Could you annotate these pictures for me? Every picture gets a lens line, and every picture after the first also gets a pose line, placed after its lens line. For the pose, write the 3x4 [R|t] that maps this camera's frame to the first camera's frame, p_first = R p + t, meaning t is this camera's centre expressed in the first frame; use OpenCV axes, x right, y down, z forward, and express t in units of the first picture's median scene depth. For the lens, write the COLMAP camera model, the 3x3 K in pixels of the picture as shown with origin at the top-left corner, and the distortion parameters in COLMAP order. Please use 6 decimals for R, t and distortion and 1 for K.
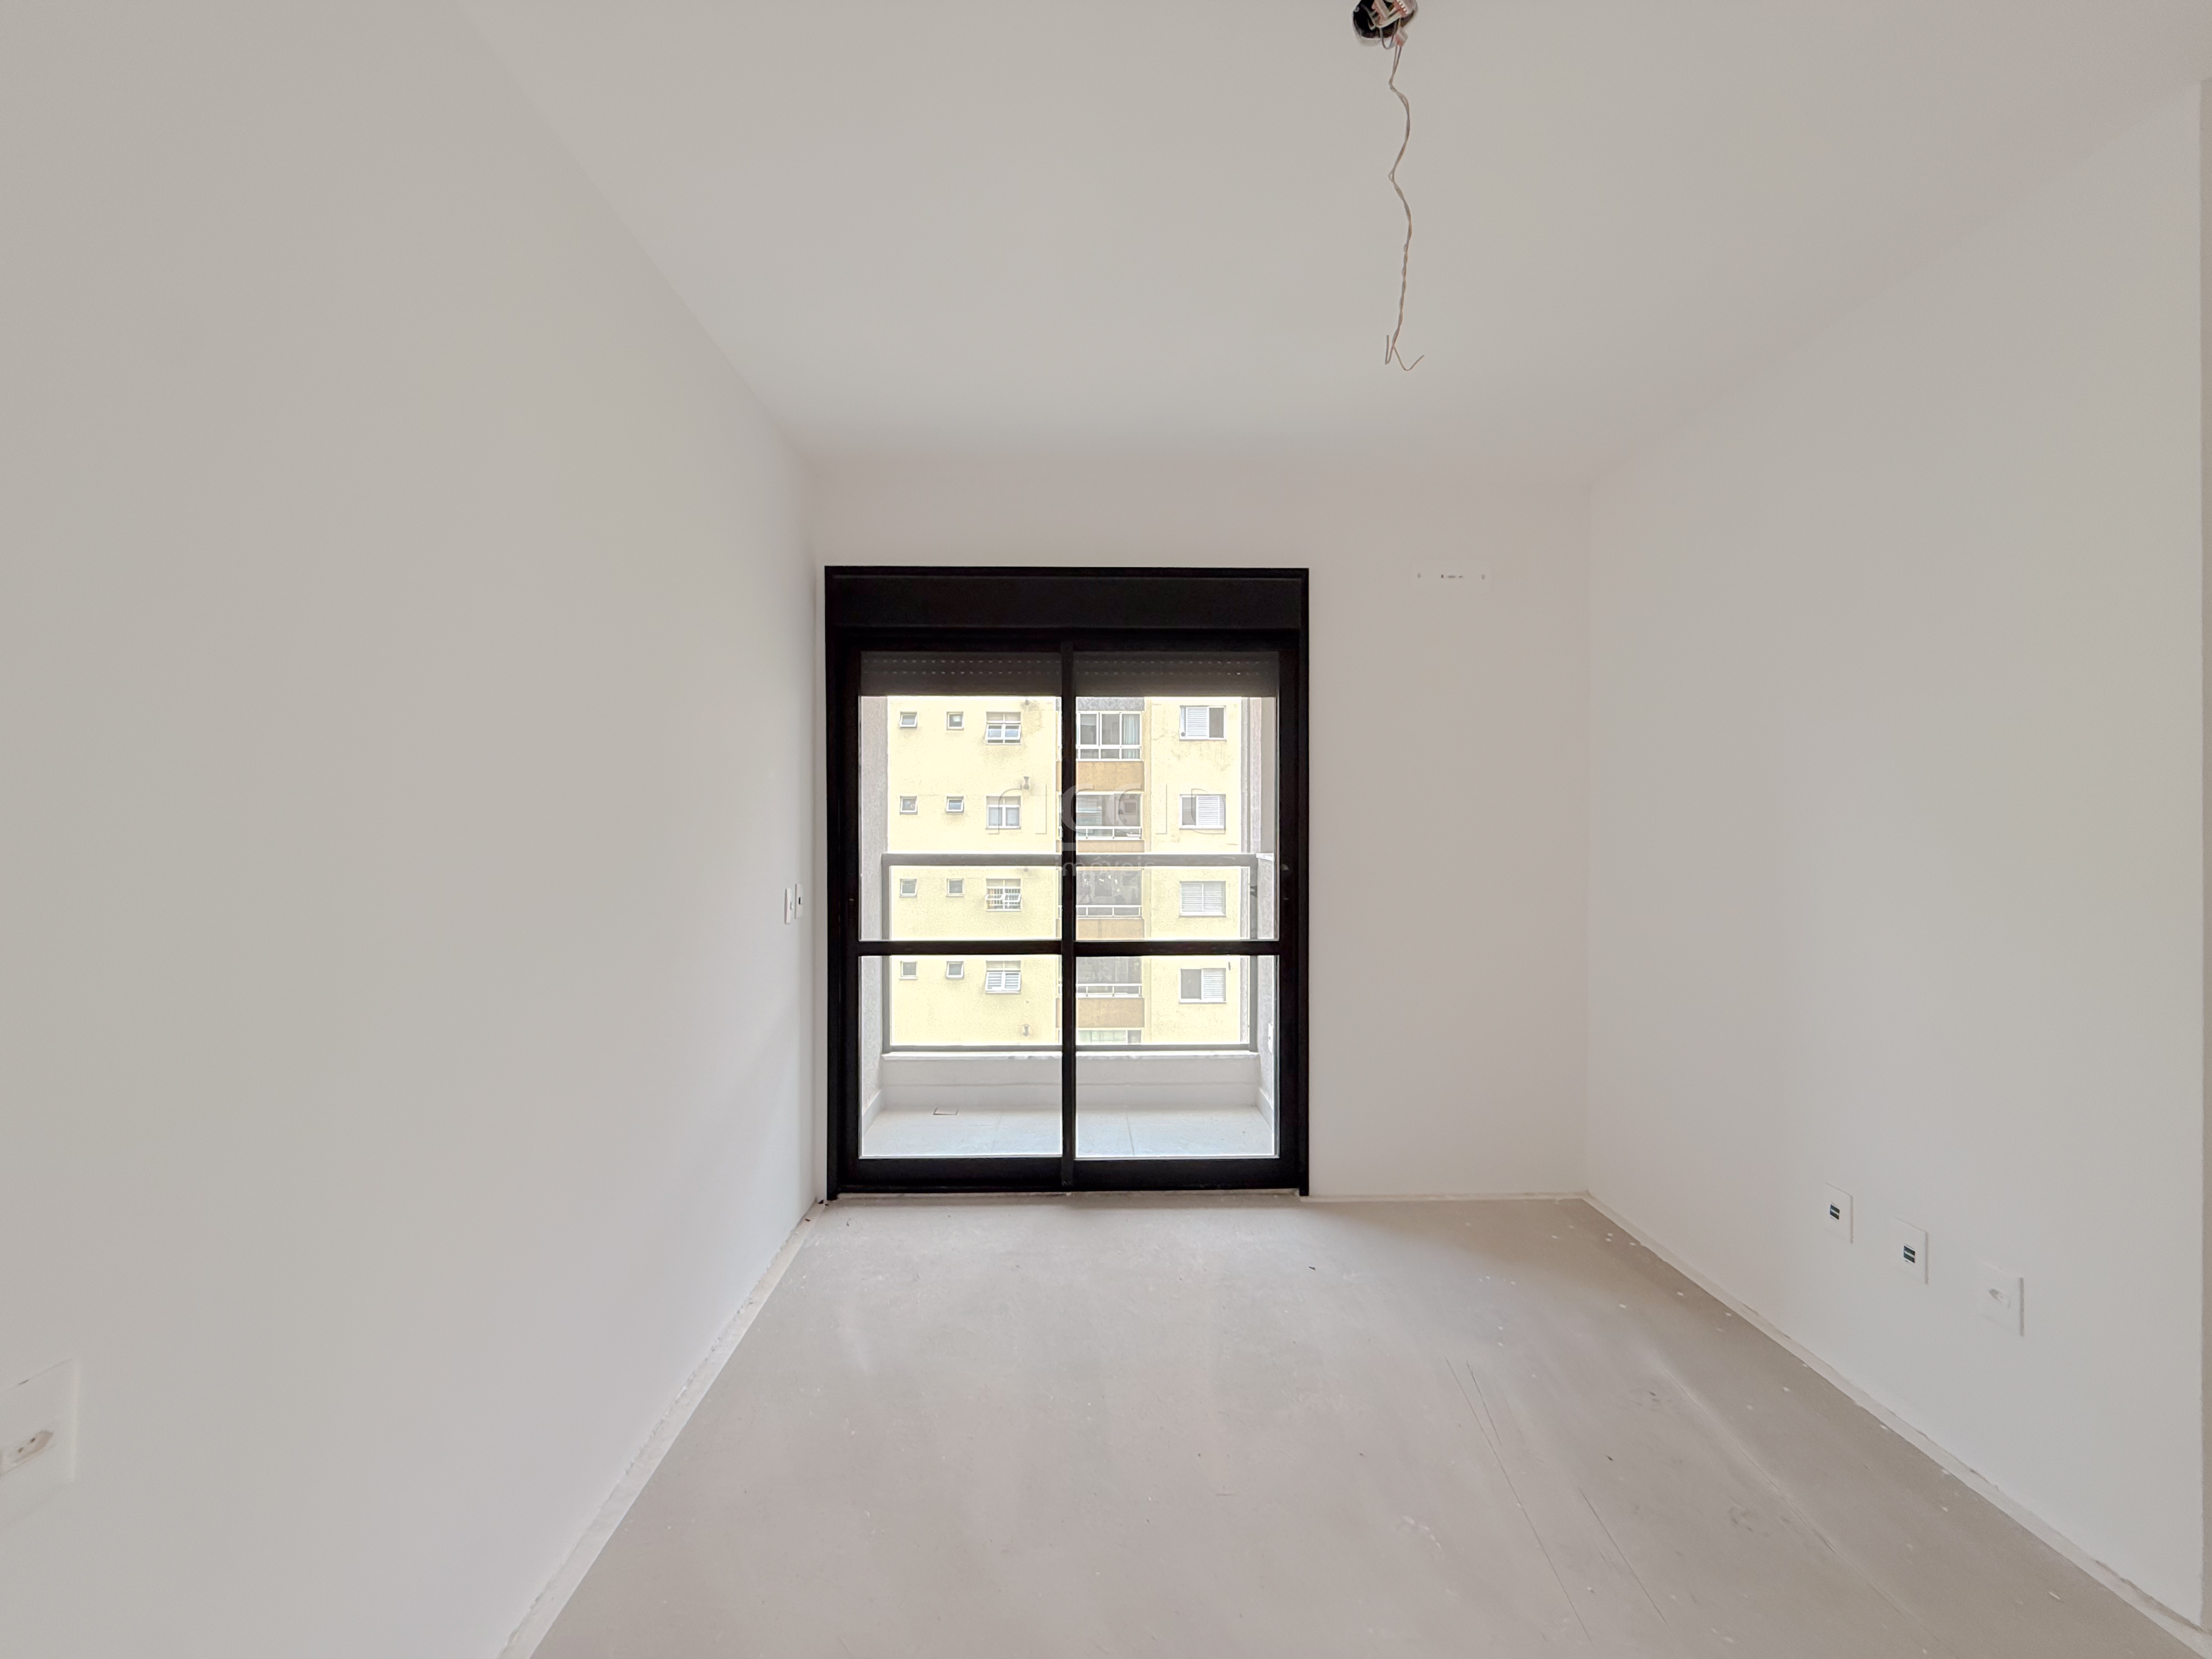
lens RADIAL K [[884.1, 0, 1094.3], [0, 884.1, 825.3], [0, 0, 1]] dist [-0.000619, -0.000427]
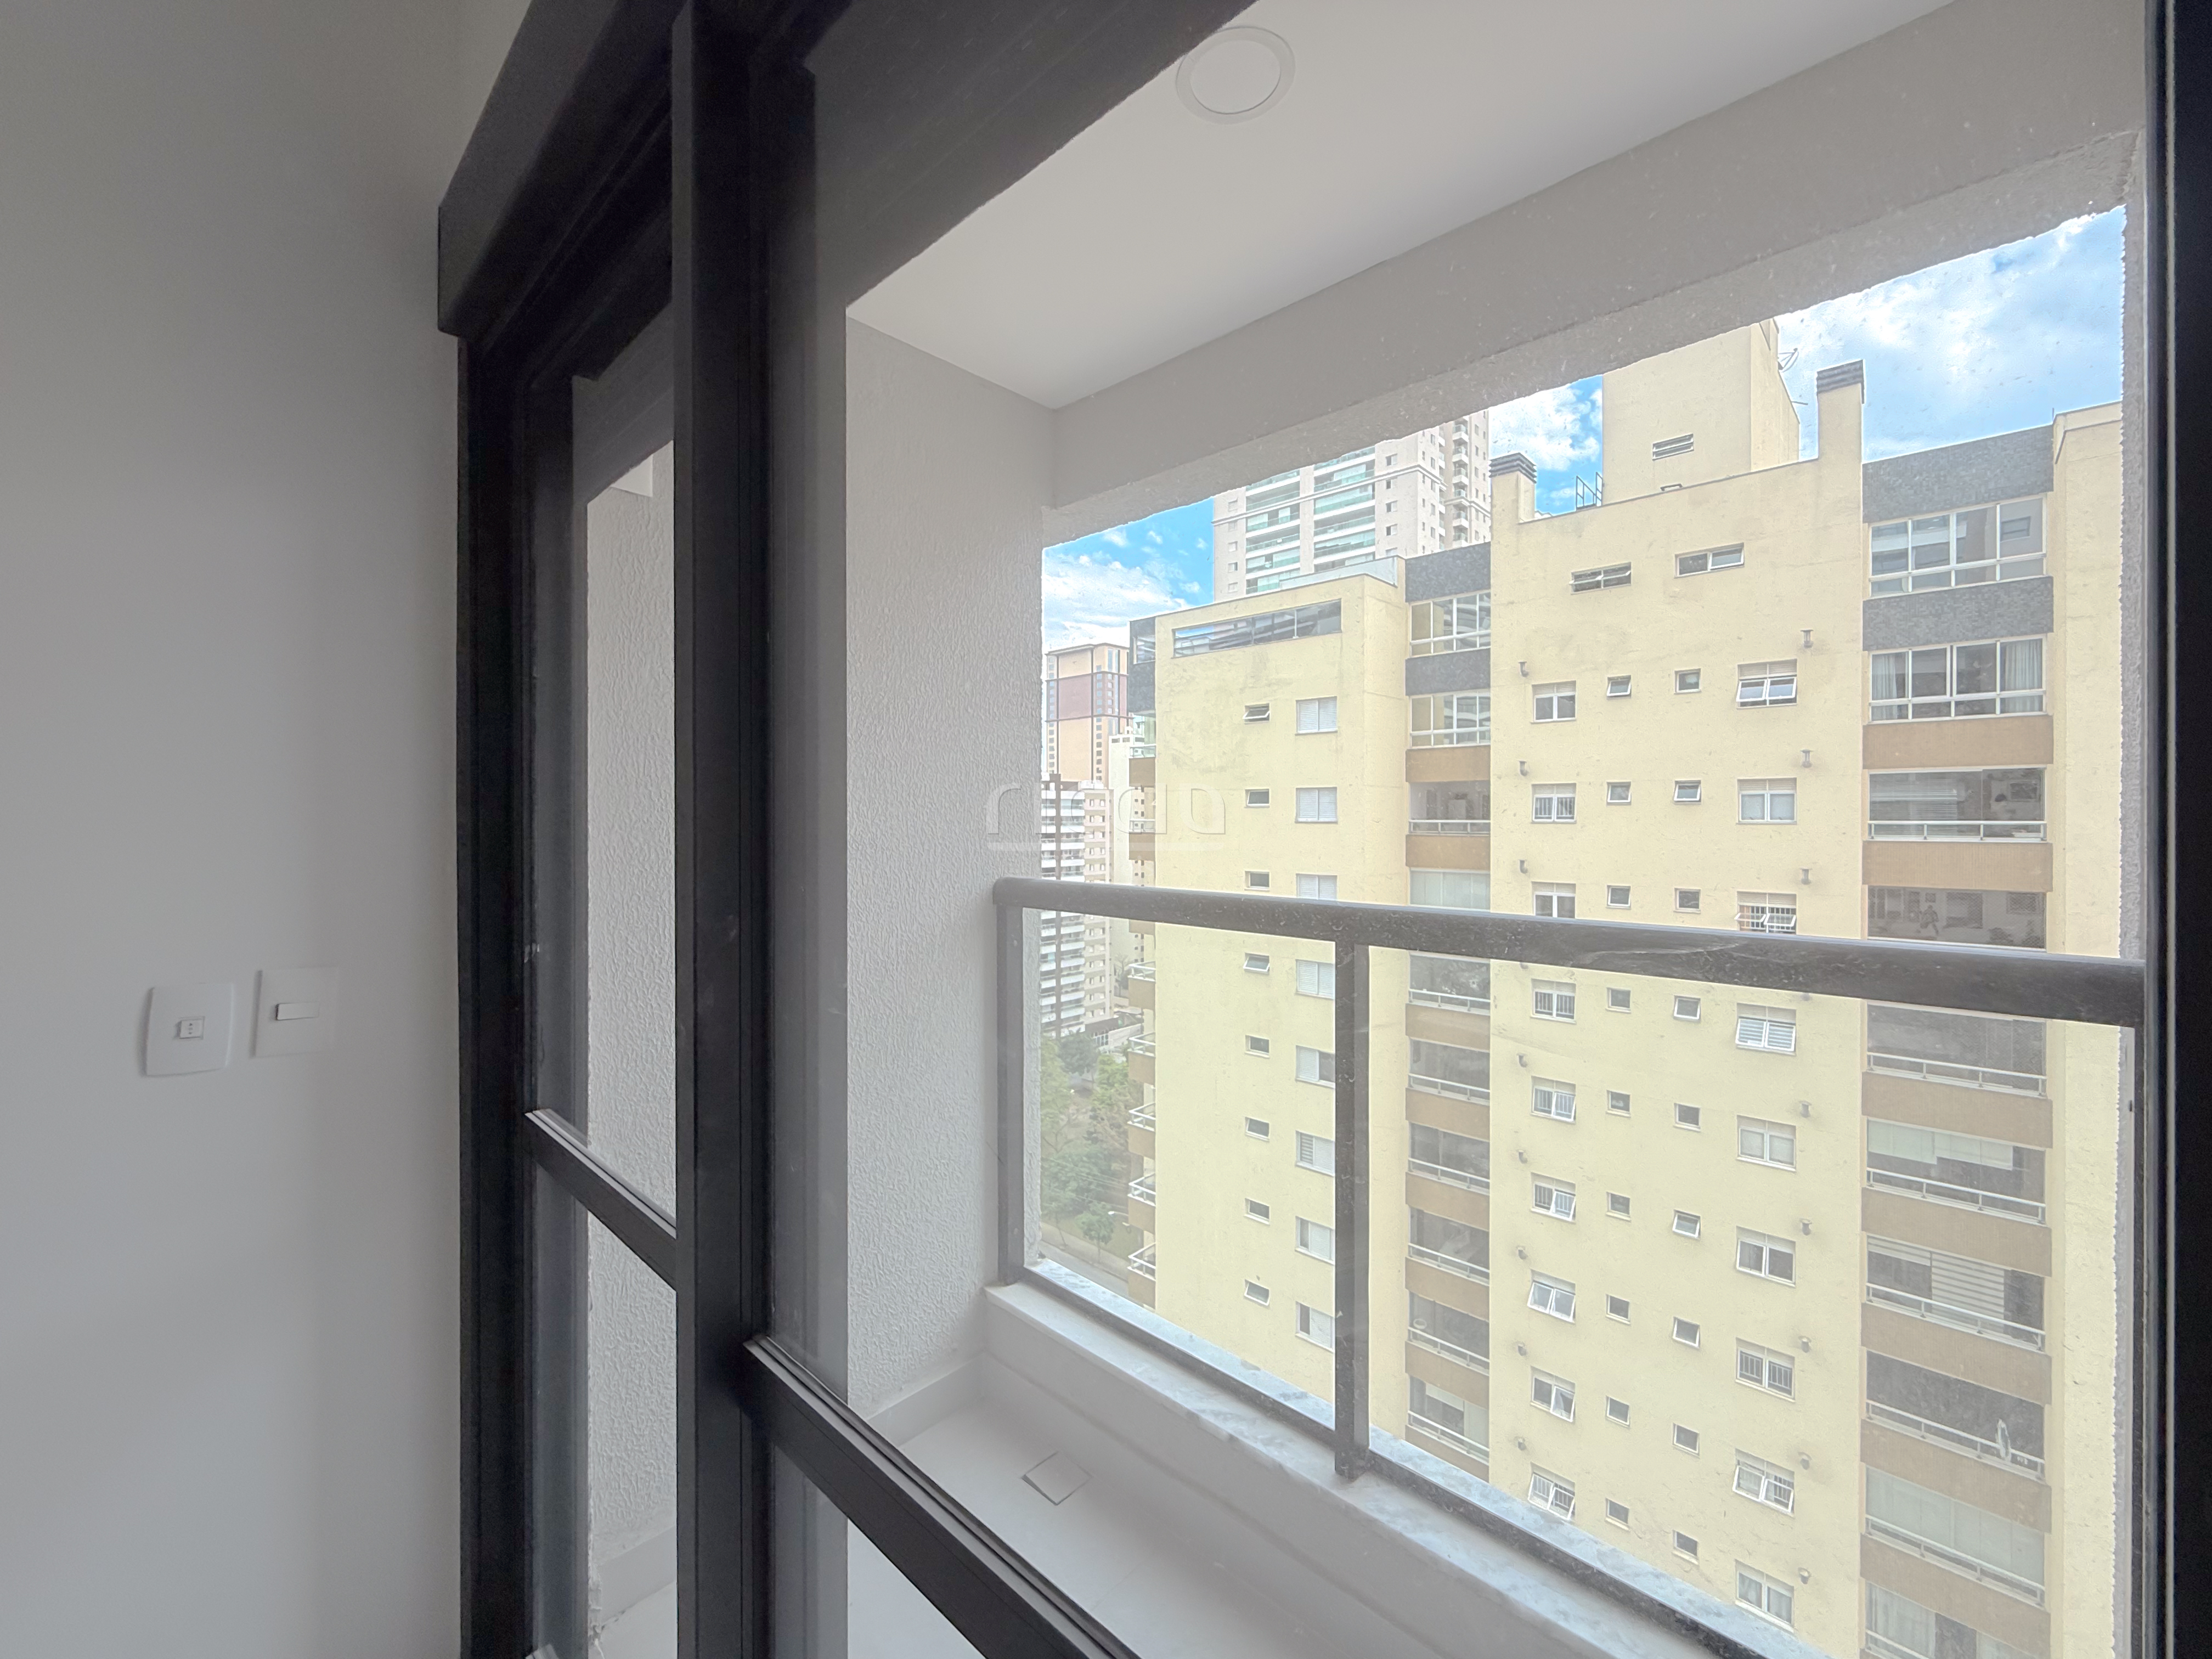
lens RADIAL K [[888.2, 0, 1103.3], [0, 888.2, 816.5], [0, 0, 1]] dist [0.000289, 0.000015]
pose [[0.710211, -0.001979, -0.703986, 0.023047], [0.000371, 0.999997, -0.002436, -0.000309], [0.703989, 0.001469, 0.710209, 0.101119]]
